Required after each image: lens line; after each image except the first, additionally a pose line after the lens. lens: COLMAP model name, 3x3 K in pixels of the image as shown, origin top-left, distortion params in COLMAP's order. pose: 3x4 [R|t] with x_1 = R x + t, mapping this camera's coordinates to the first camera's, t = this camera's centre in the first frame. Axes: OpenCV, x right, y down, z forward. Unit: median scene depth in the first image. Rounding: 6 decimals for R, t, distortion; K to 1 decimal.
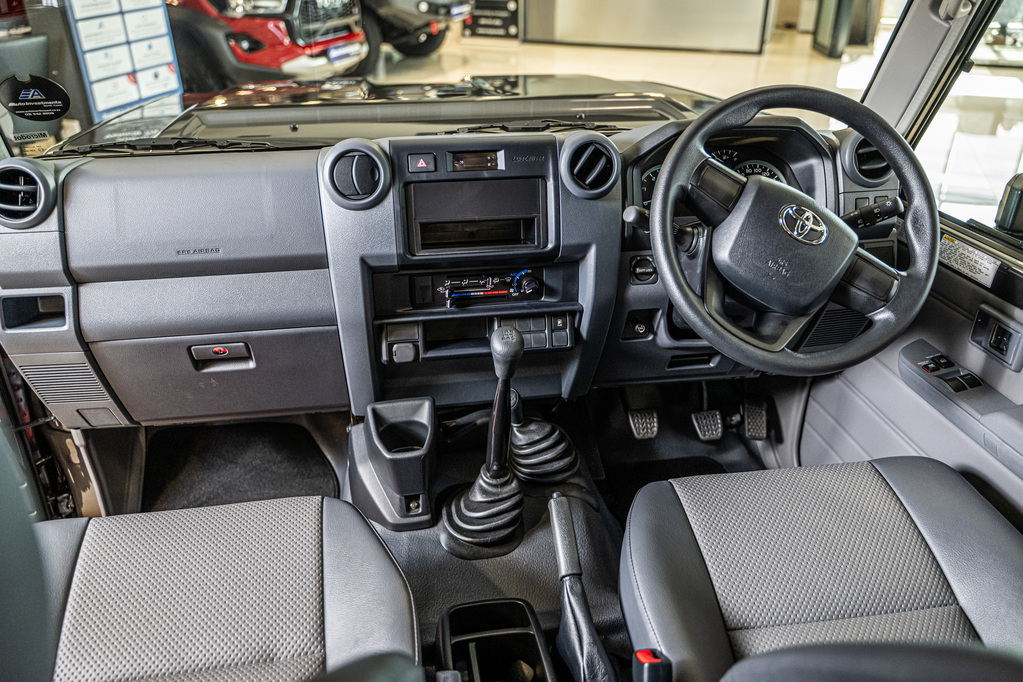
lens RADIAL K [[813.5, 0, 511.5], [0, 813.5, 341.0], [0, 0, 1]] dist [0.007077, -0.004605]
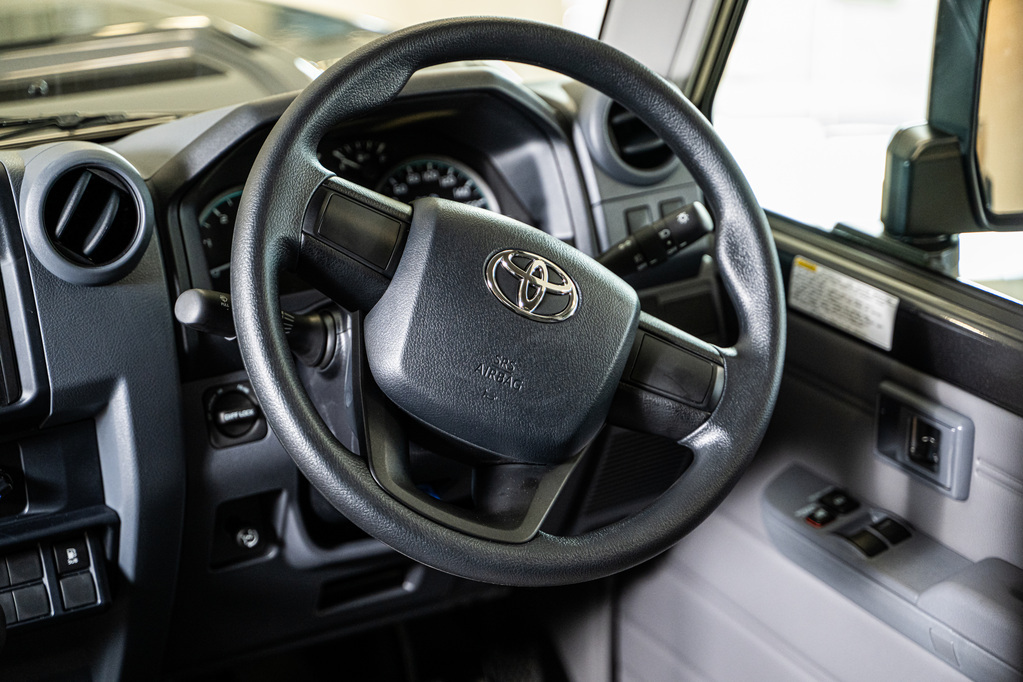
lens RADIAL K [[2084.8, 0, 511.5], [0, 2084.8, 341.0], [0, 0, 1]] dist [0.009703, 0.074074]
pose [[0.944274, -0.142713, 0.296614, -0.041175], [0.169691, 0.983207, -0.067150, -0.022498], [-0.282050, 0.113741, 0.952634, -0.214574]]
